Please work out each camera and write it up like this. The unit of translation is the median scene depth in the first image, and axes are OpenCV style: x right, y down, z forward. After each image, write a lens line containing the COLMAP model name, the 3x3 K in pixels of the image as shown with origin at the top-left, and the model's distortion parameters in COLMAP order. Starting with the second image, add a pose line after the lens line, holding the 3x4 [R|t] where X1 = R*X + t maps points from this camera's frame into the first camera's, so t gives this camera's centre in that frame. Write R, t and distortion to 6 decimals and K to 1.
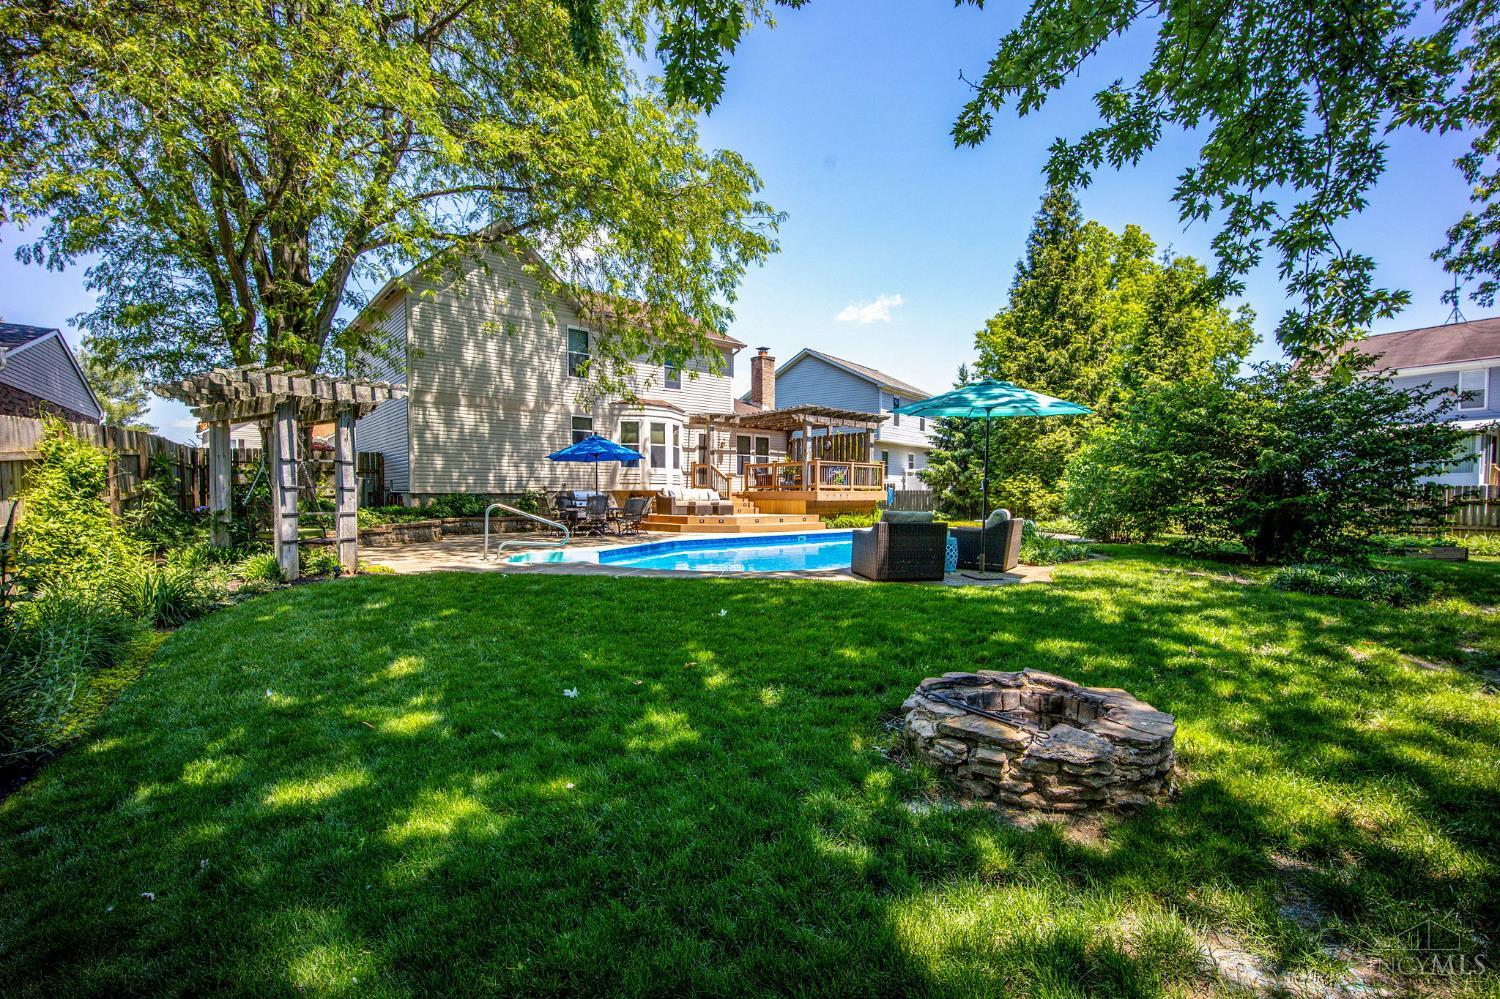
lens RADIAL K [[653.1, 0, 747.8], [0, 653.1, 506.6], [0, 0, 1]] dist [-0.003763, -0.000239]
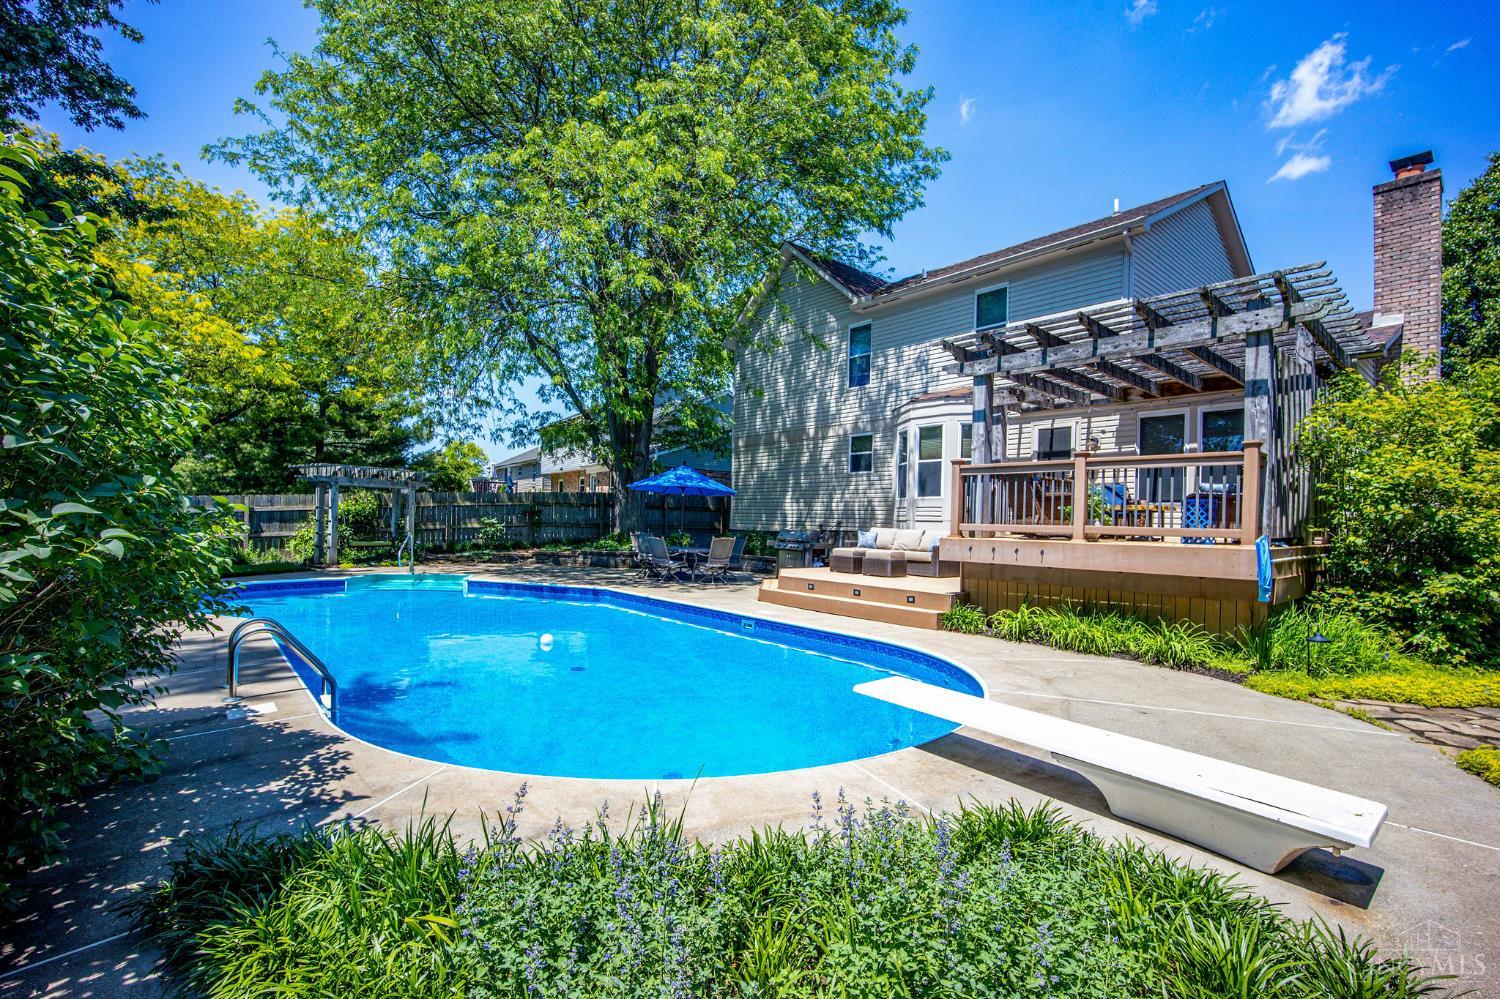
lens RADIAL K [[653.1, 0, 747.8], [0, 653.1, 506.6], [0, 0, 1]] dist [-0.003763, -0.000239]
pose [[0.029487, -0.023833, -0.999281, 0.471221], [-0.040069, 0.998884, -0.025005, -0.025372], [0.998762, 0.040777, 0.028500, 0.771011]]
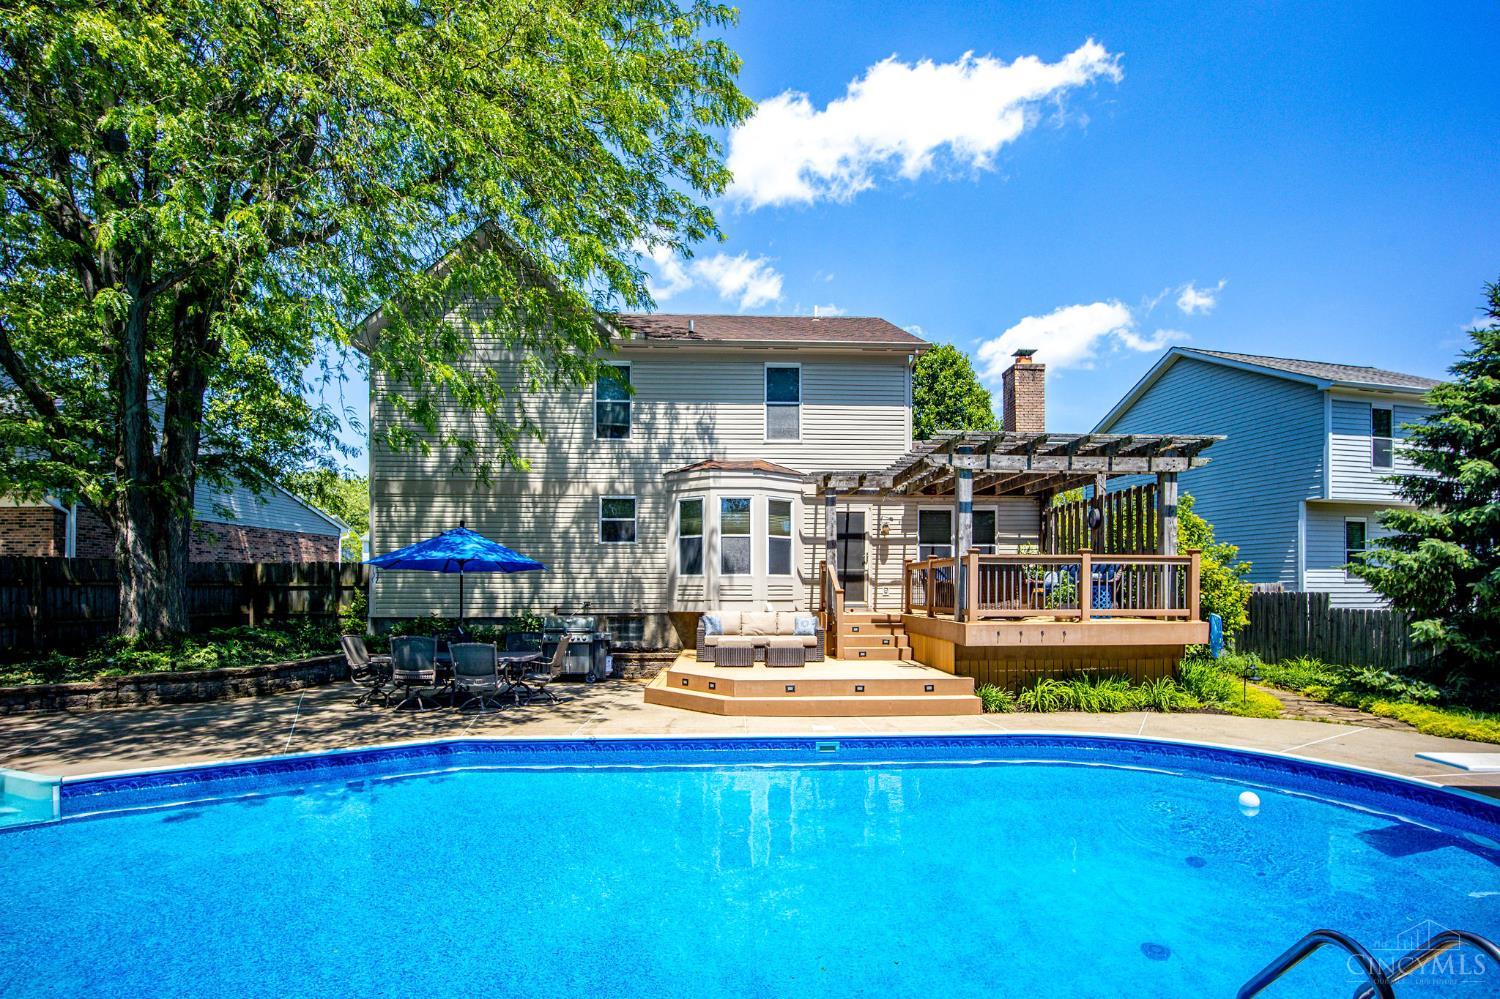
lens RADIAL K [[700.5, 0, 753.2], [0, 700.5, 574.0], [0, 0, 1]] dist [-0.020742, 0.000172]
pose [[0.795183, -0.015916, -0.606161, 0.247609], [-0.007341, 0.999330, -0.035869, -0.035454], [0.606325, 0.032972, 0.794533, 0.485195]]
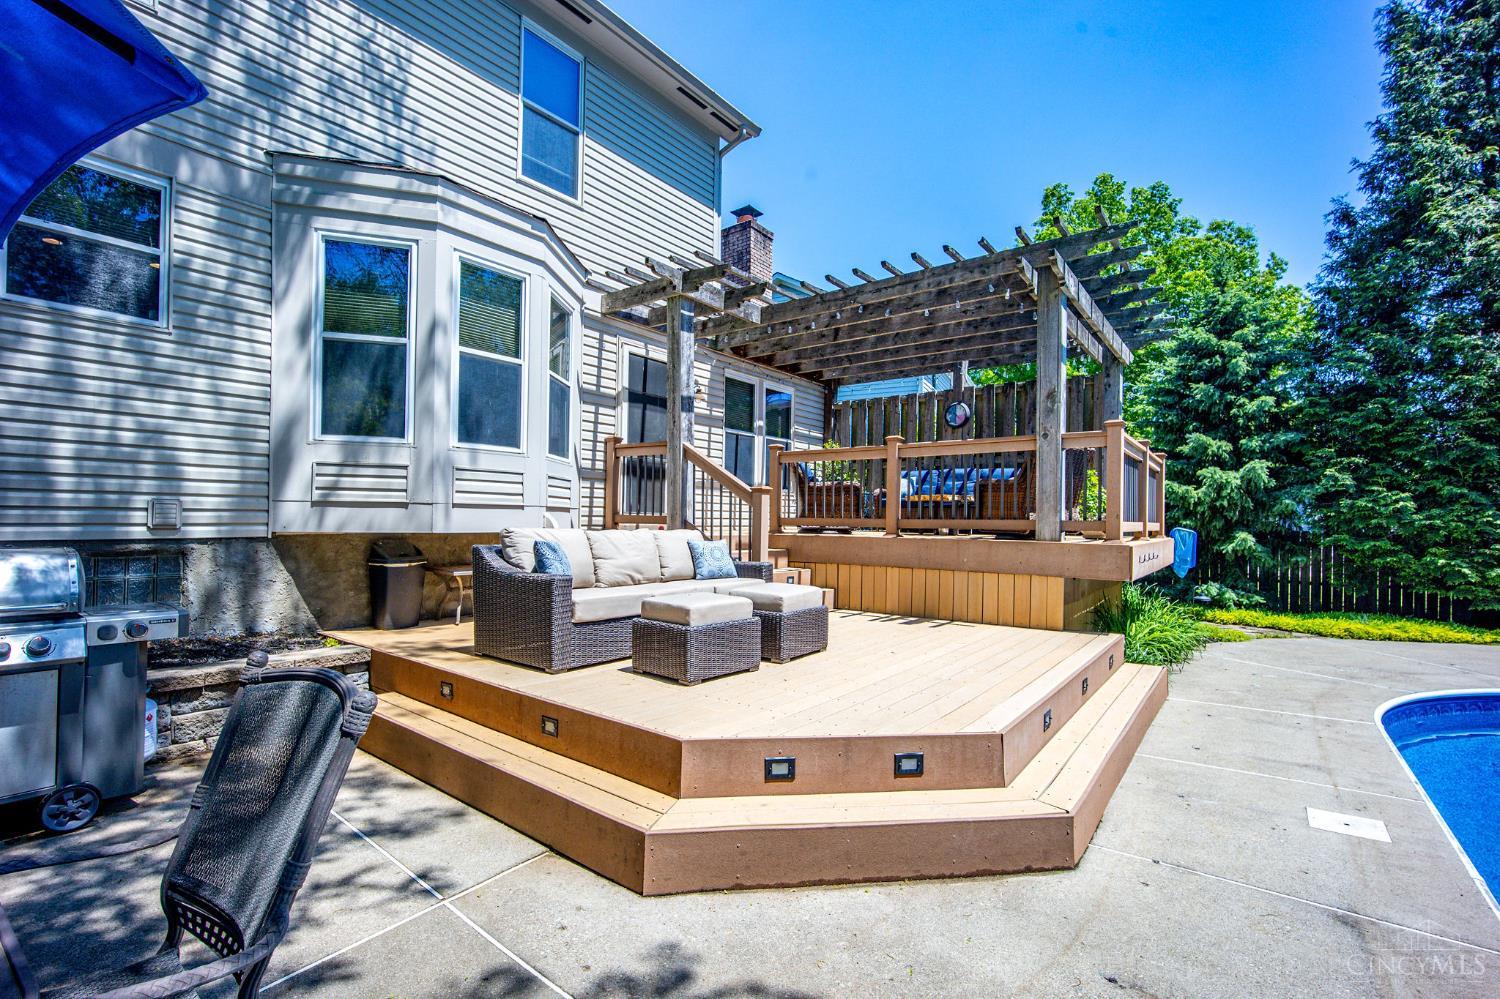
lens RADIAL K [[653.1, 0, 747.8], [0, 653.1, 506.6], [0, 0, 1]] dist [-0.003763, -0.000239]
pose [[0.975277, 0.016557, 0.220364, -0.090474], [-0.009527, 0.999412, -0.032929, -0.026822], [-0.220779, 0.030016, 0.974862, 0.699154]]
